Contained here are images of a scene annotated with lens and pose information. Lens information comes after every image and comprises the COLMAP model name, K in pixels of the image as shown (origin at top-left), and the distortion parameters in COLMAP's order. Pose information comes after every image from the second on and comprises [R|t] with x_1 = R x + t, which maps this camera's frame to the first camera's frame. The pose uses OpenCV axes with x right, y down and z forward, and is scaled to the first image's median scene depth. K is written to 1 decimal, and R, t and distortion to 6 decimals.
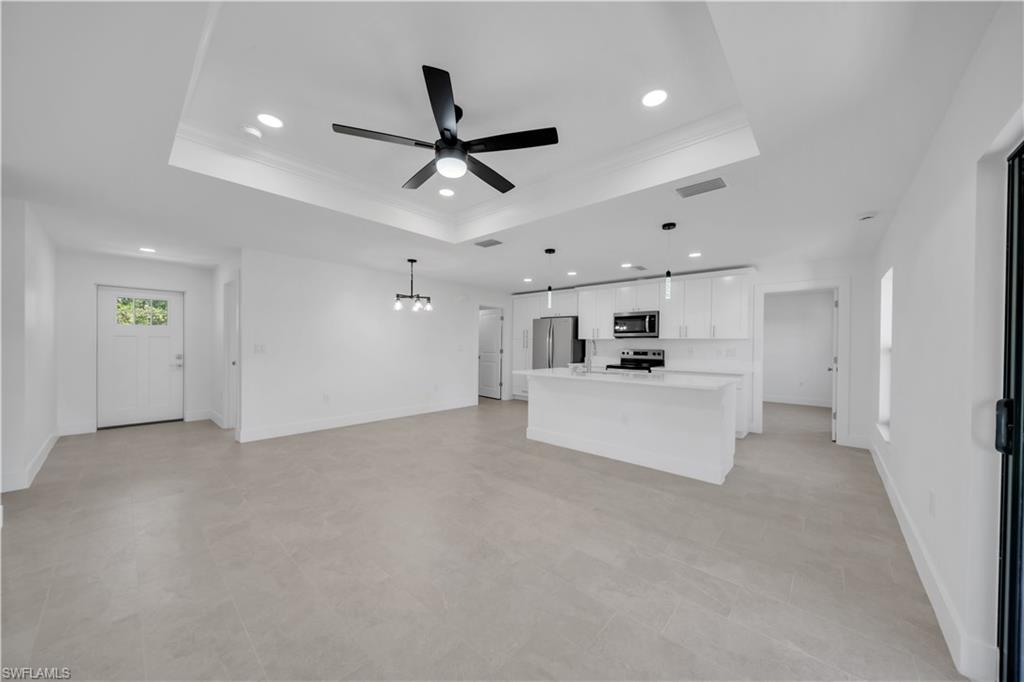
lens RADIAL K [[353.8, 0, 514.4], [0, 353.8, 347.1], [0, 0, 1]] dist [-0.000297, 0.000013]
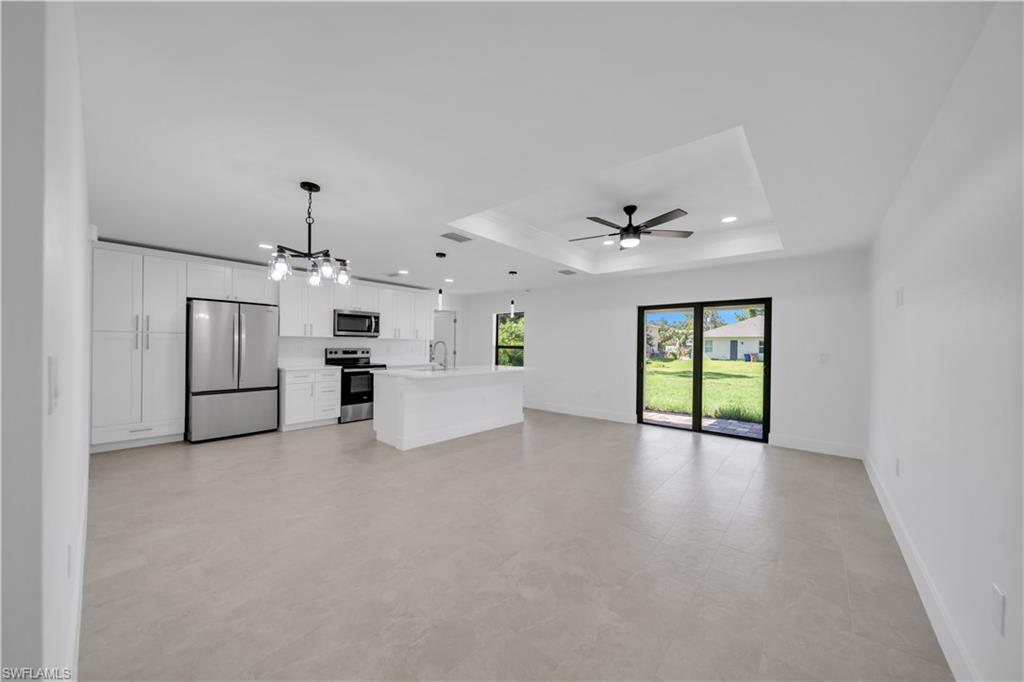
lens RADIAL K [[353.8, 0, 514.4], [0, 353.8, 347.1], [0, 0, 1]] dist [-0.000297, 0.000013]
pose [[-0.021895, -0.014802, 0.999651, -0.690842], [-0.005480, 0.999877, 0.014686, -0.014869], [-0.999745, -0.005156, -0.021973, 0.594818]]
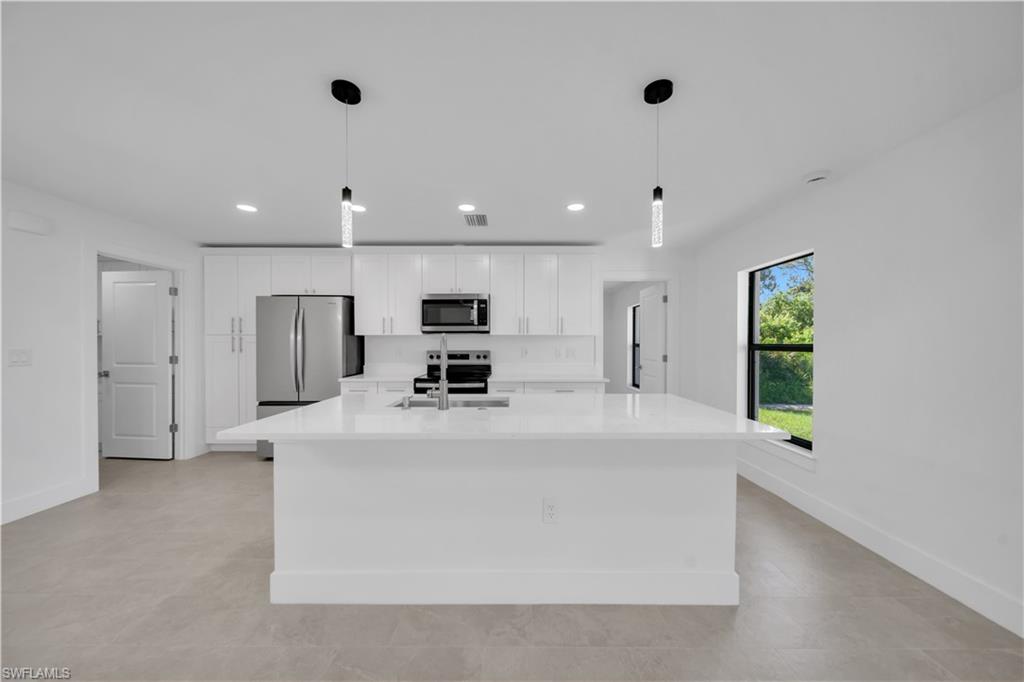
lens RADIAL K [[353.8, 0, 514.4], [0, 353.8, 347.1], [0, 0, 1]] dist [-0.000297, 0.000013]
pose [[0.747467, -0.015695, 0.664114, -0.012467], [0.012704, 0.999876, 0.009331, -0.005816], [-0.664178, 0.001462, 0.747573, 0.451099]]
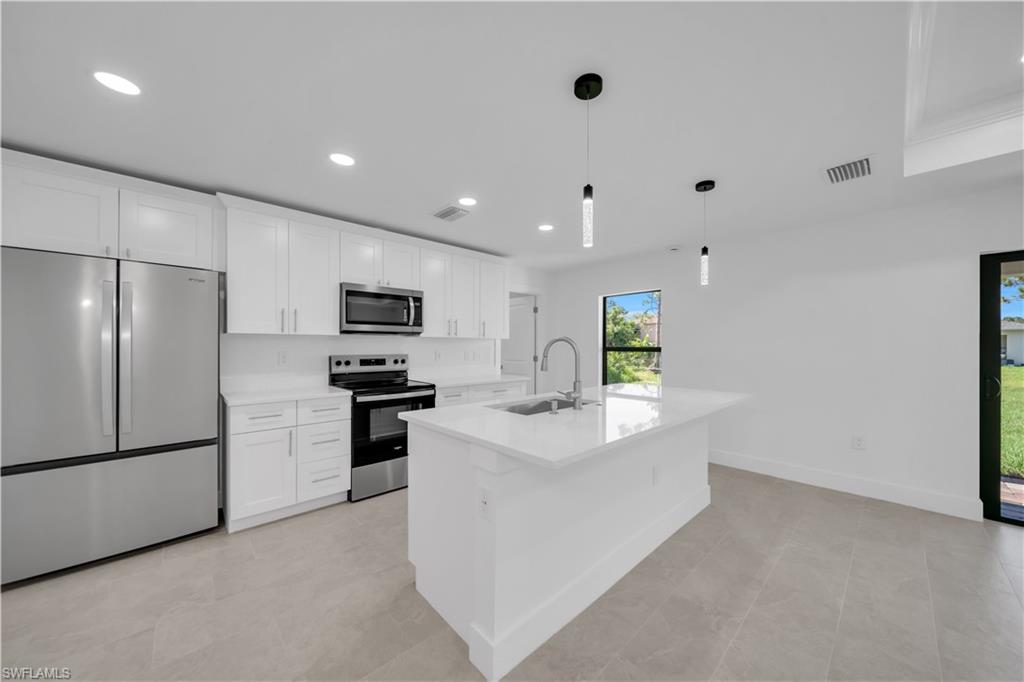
lens RADIAL K [[353.8, 0, 514.4], [0, 353.8, 347.1], [0, 0, 1]] dist [-0.000297, 0.000013]
pose [[0.095979, -0.011975, 0.995311, -0.193647], [0.007955, 0.999905, 0.011263, -0.011127], [-0.995352, 0.006837, 0.096066, 0.767743]]
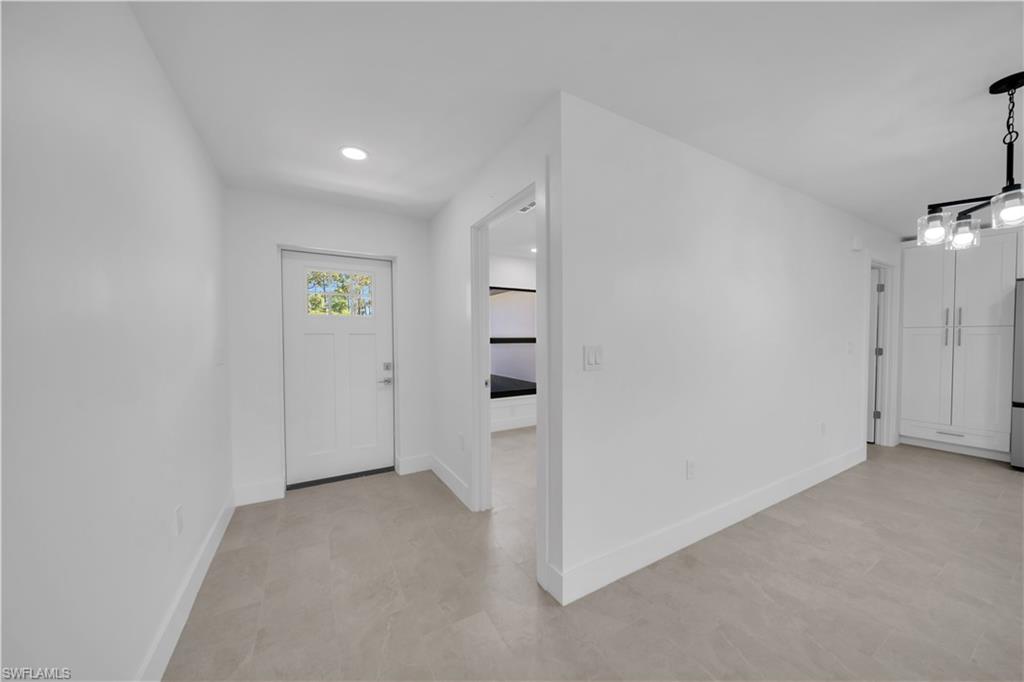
lens RADIAL K [[353.8, 0, 514.4], [0, 353.8, 347.1], [0, 0, 1]] dist [-0.000297, 0.000013]
pose [[0.952046, -0.005957, -0.305897, -0.528105], [0.011110, 0.999824, 0.015109, -0.011832], [0.305754, -0.017783, 0.951945, 0.465203]]
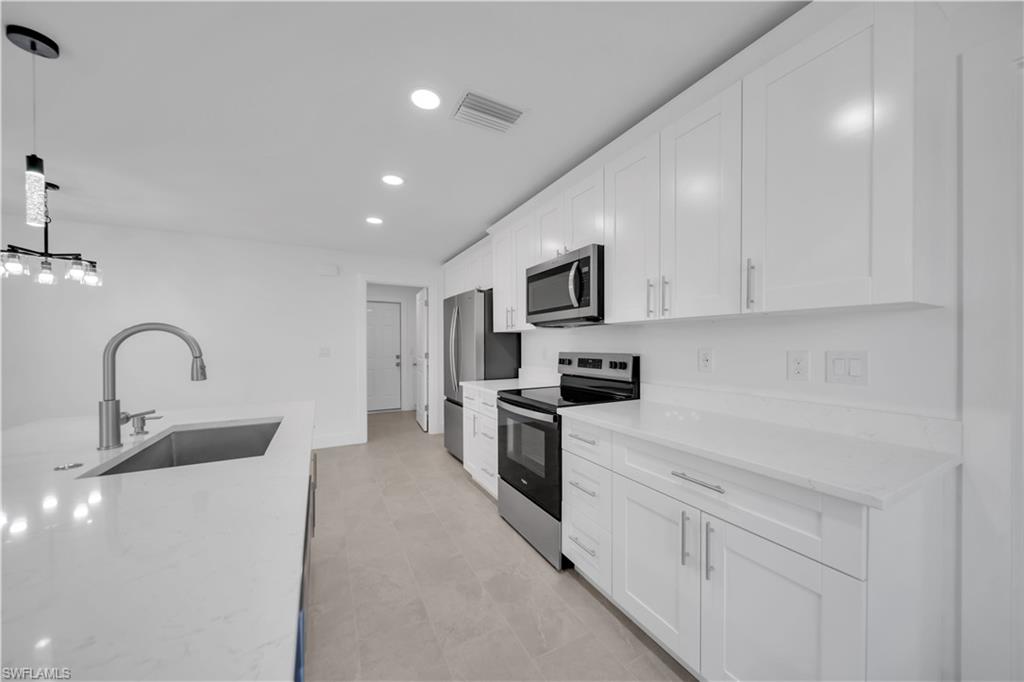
lens RADIAL K [[353.8, 0, 514.4], [0, 353.8, 347.1], [0, 0, 1]] dist [-0.000297, 0.000013]
pose [[0.940222, -0.011795, -0.340358, 0.440071], [0.011562, 0.999929, -0.002713, -0.000234], [0.340366, -0.001384, 0.940292, 0.628789]]
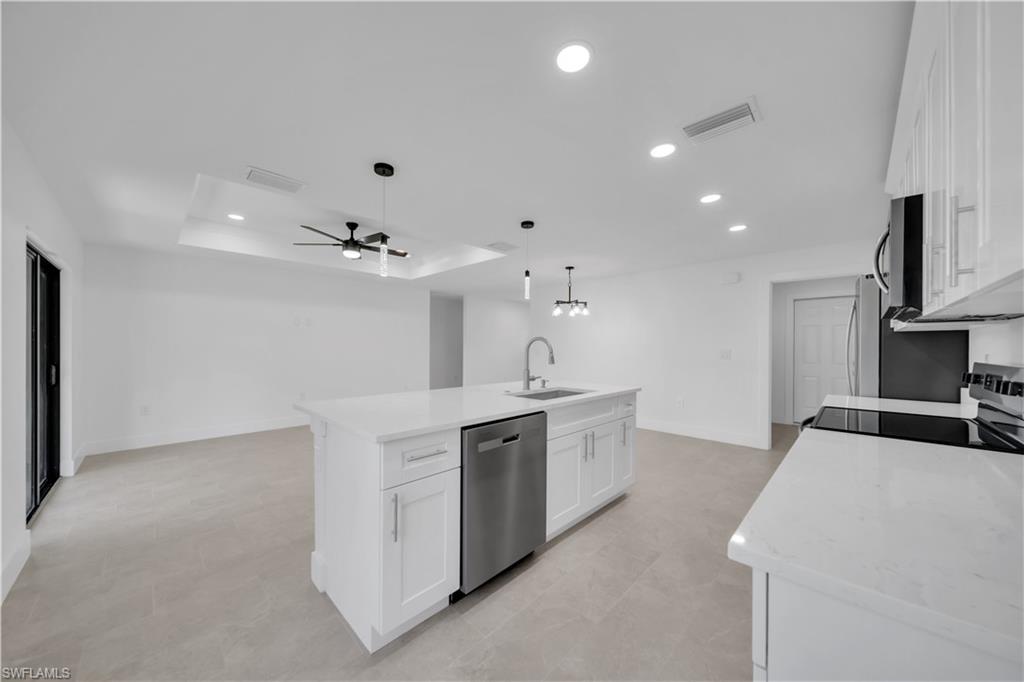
lens RADIAL K [[353.8, 0, 514.4], [0, 353.8, 347.1], [0, 0, 1]] dist [-0.000297, 0.000013]
pose [[-0.040942, -0.011760, -0.999092, 0.638037], [-0.013294, 0.999849, -0.011224, 0.001735], [0.999073, 0.012822, -0.041092, 0.741636]]
